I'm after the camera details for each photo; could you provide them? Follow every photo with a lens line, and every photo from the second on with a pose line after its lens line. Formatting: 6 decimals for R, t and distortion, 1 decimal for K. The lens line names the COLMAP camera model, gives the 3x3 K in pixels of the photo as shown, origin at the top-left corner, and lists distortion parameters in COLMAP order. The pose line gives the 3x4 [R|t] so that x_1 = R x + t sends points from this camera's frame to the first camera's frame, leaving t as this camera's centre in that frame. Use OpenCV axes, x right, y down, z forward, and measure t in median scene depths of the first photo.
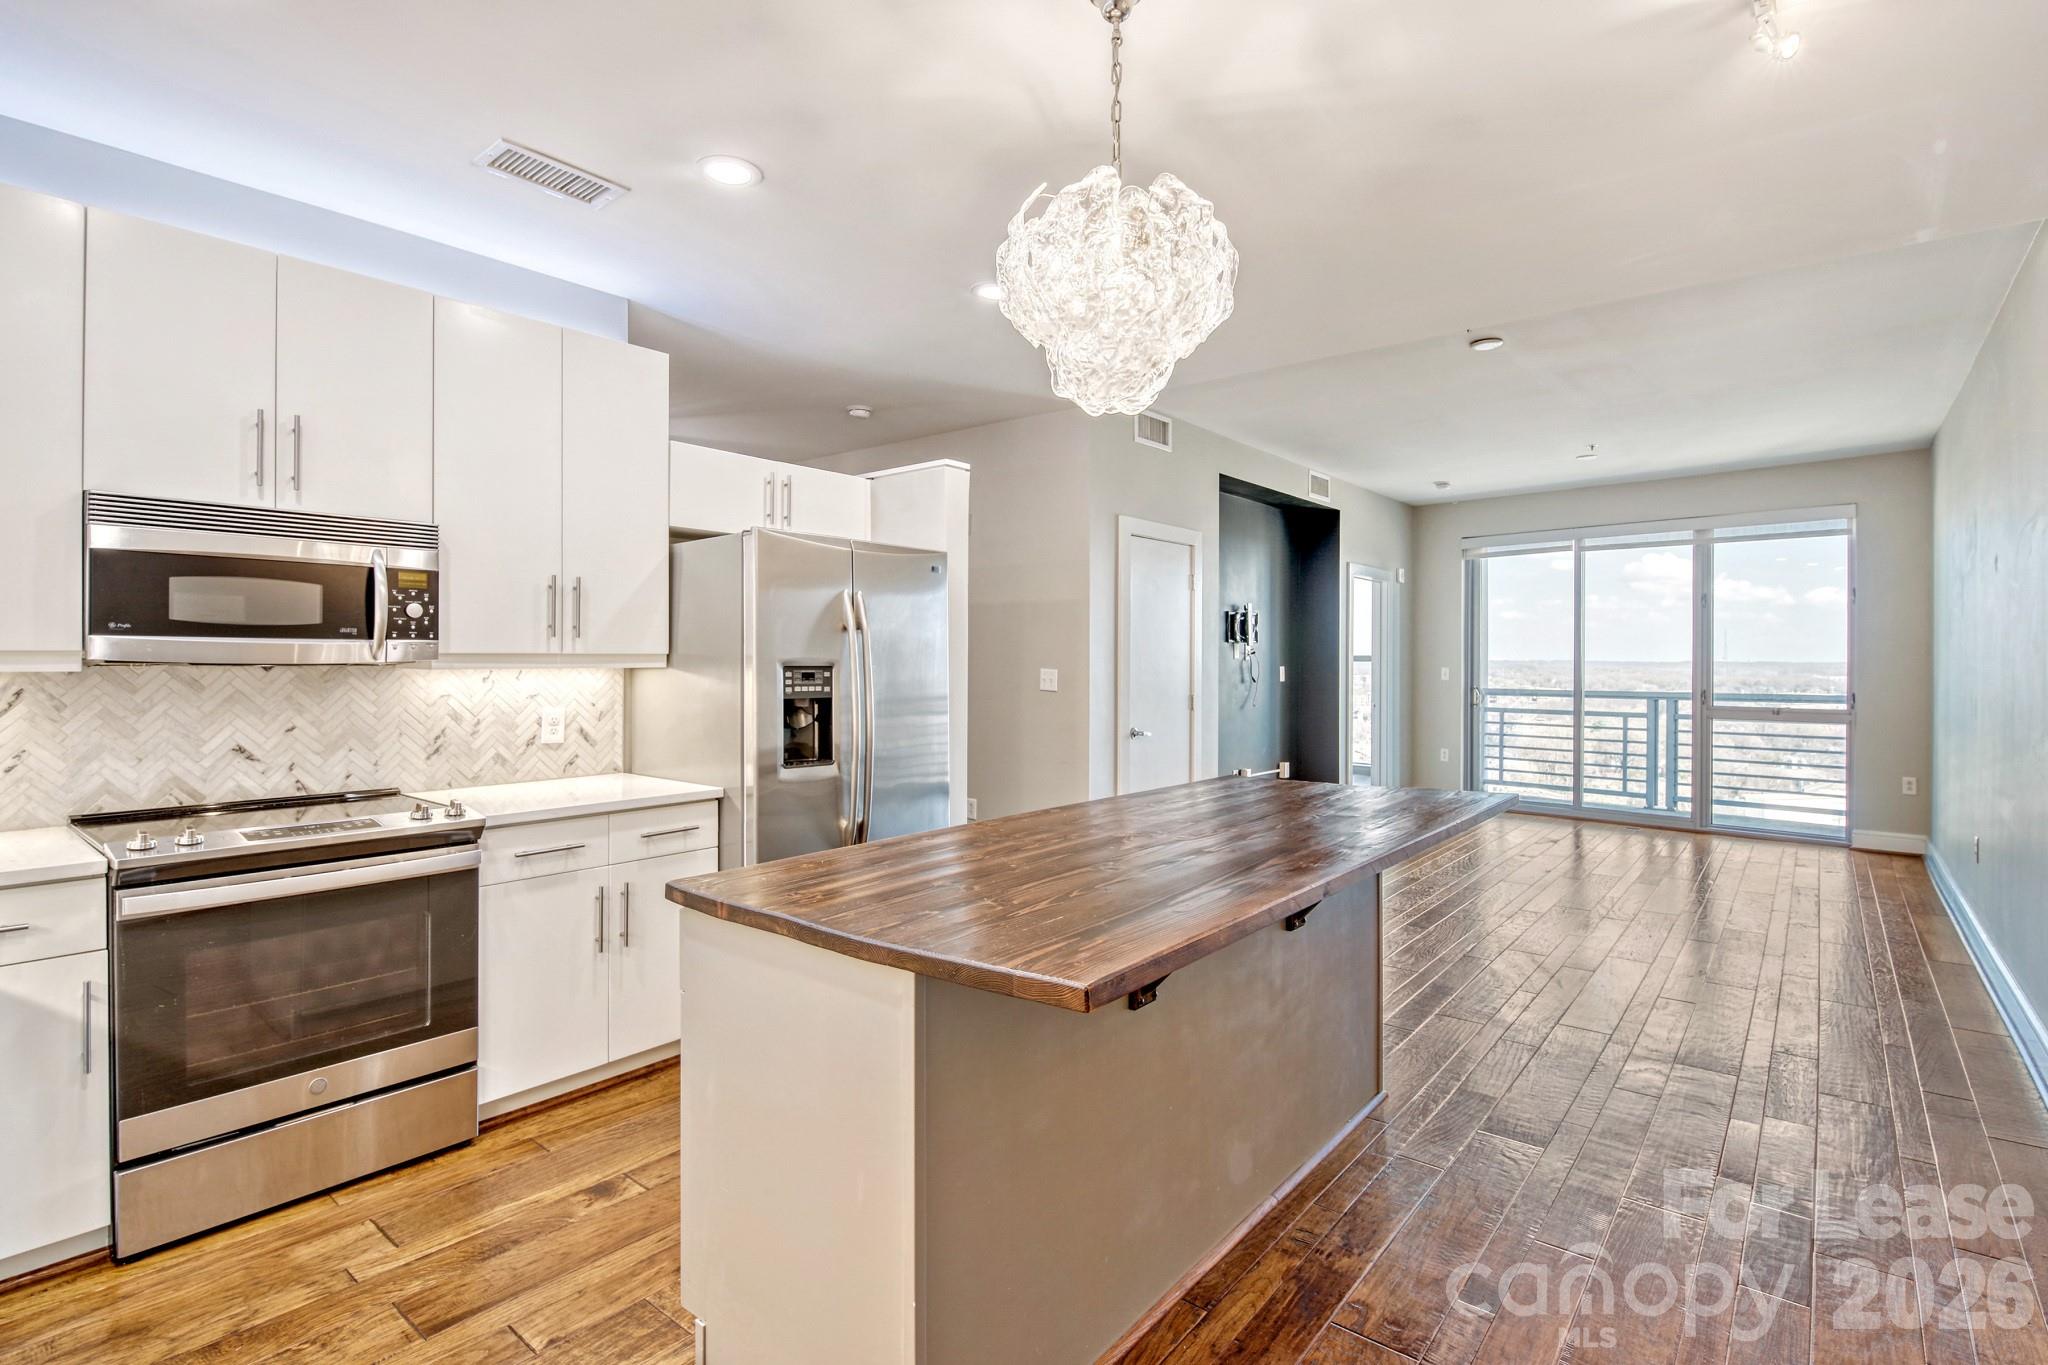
lens RADIAL K [[965.2, 0, 1030.1], [0, 965.2, 665.4], [0, 0, 1]] dist [0.002556, -0.011807]
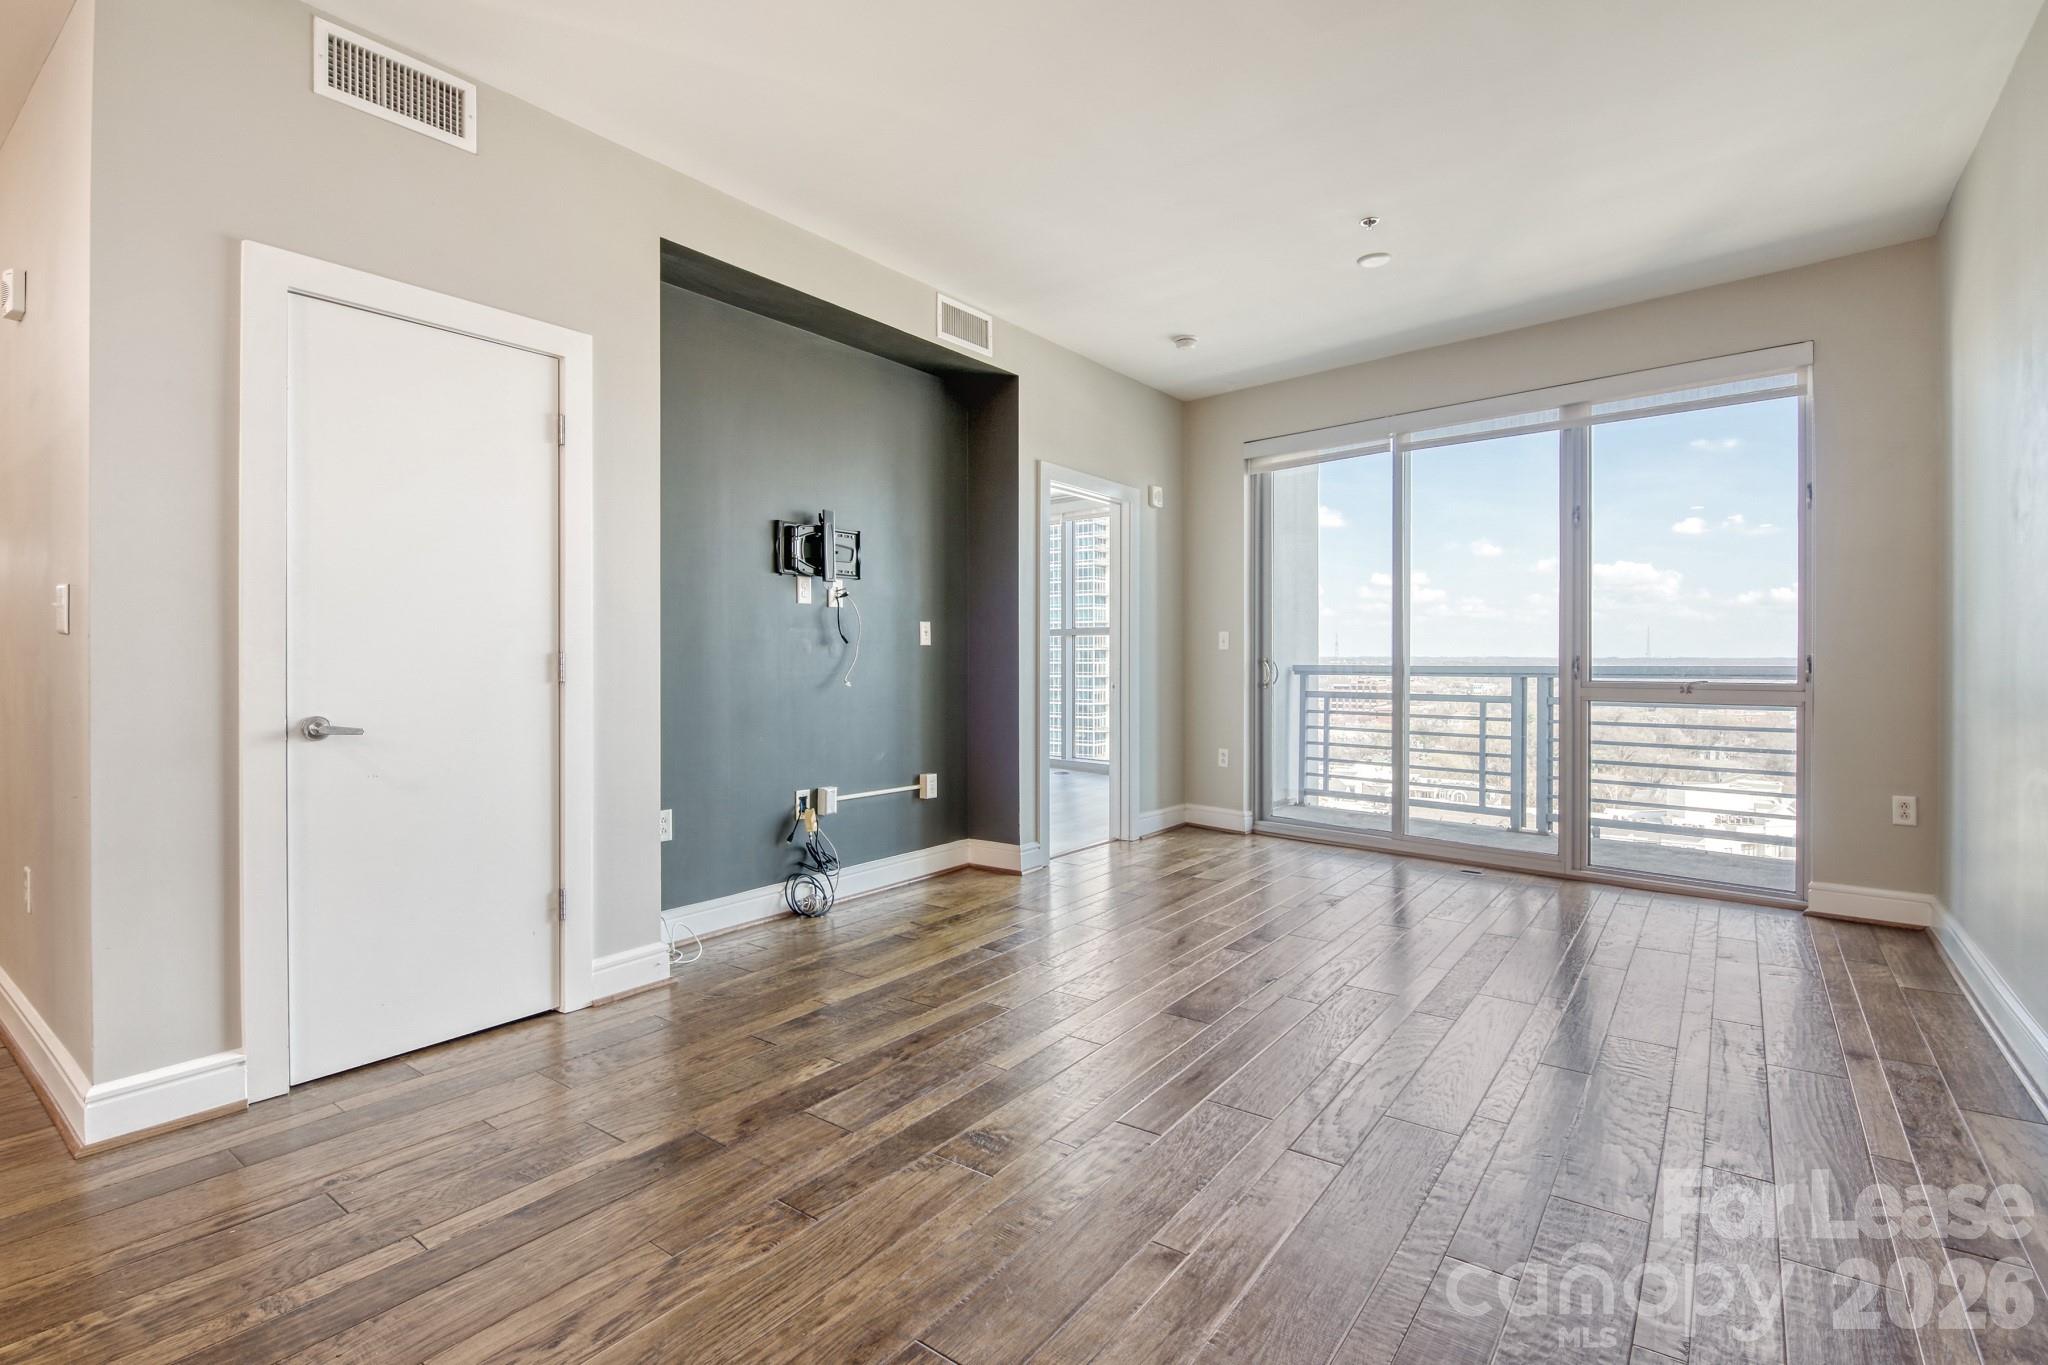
lens RADIAL K [[954.8, 0, 1020.9], [0, 954.8, 663.5], [0, 0, 1]] dist [-0.000609, -0.008235]
pose [[0.999064, -0.002974, 0.043154, 0.300546], [0.002918, 0.999995, 0.001361, 0.028116], [-0.043158, -0.001234, 0.999067, 0.379798]]
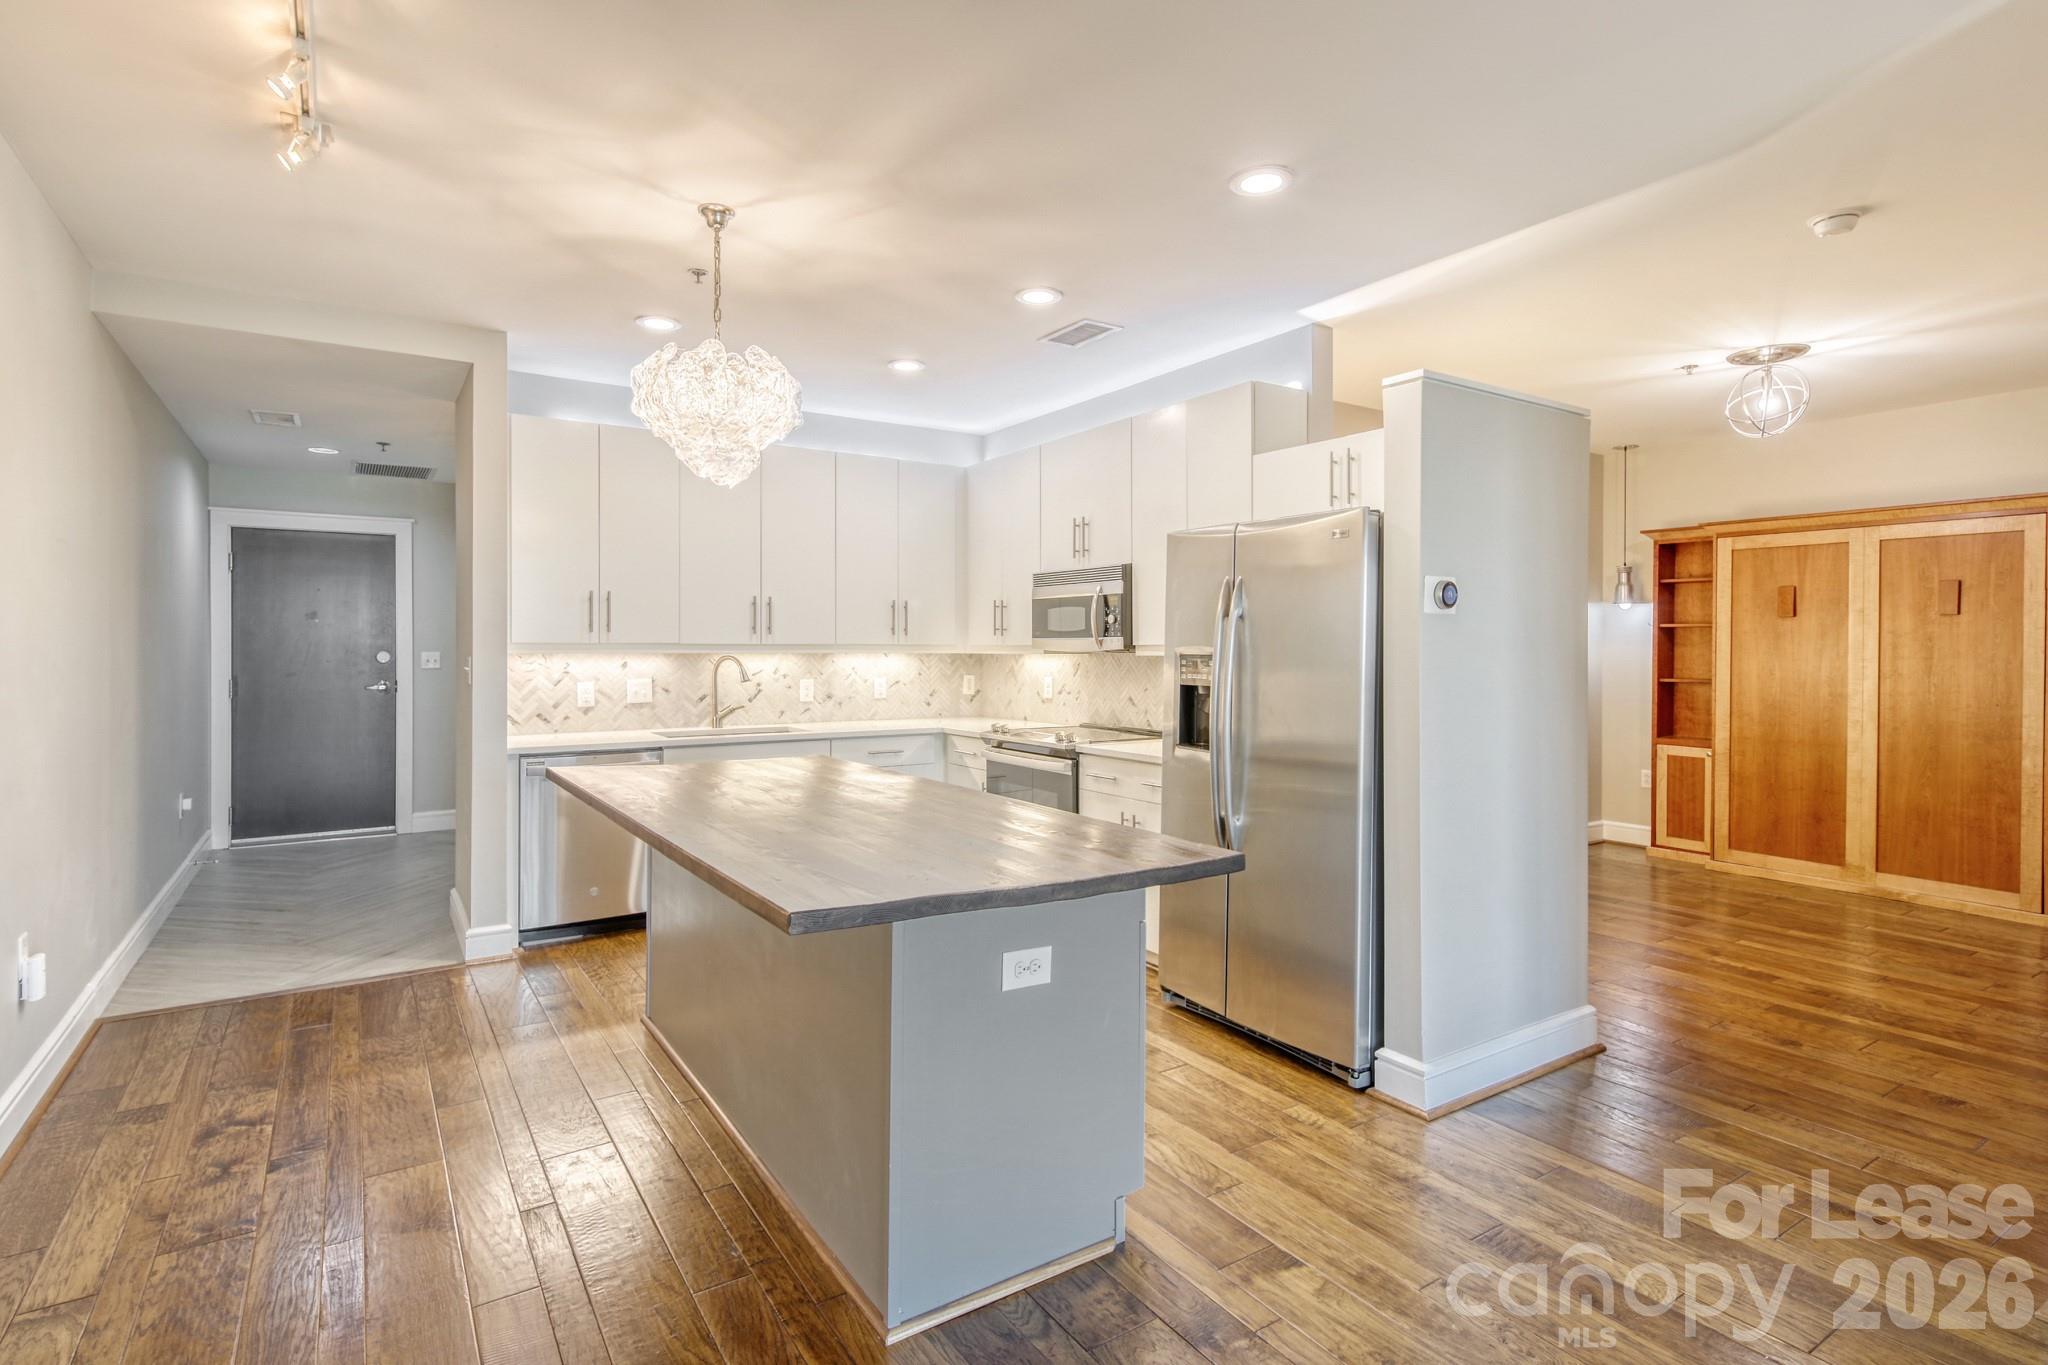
lens RADIAL K [[1007.9, 0, 1020.1], [0, 1007.9, 654.1], [0, 0, 1]] dist [0.027723, -0.010950]
pose [[-0.296548, 0.004610, -0.955007, 0.374884], [-0.006166, 0.999958, 0.006741, -0.003234], [0.954998, 0.007888, -0.296508, 0.490022]]
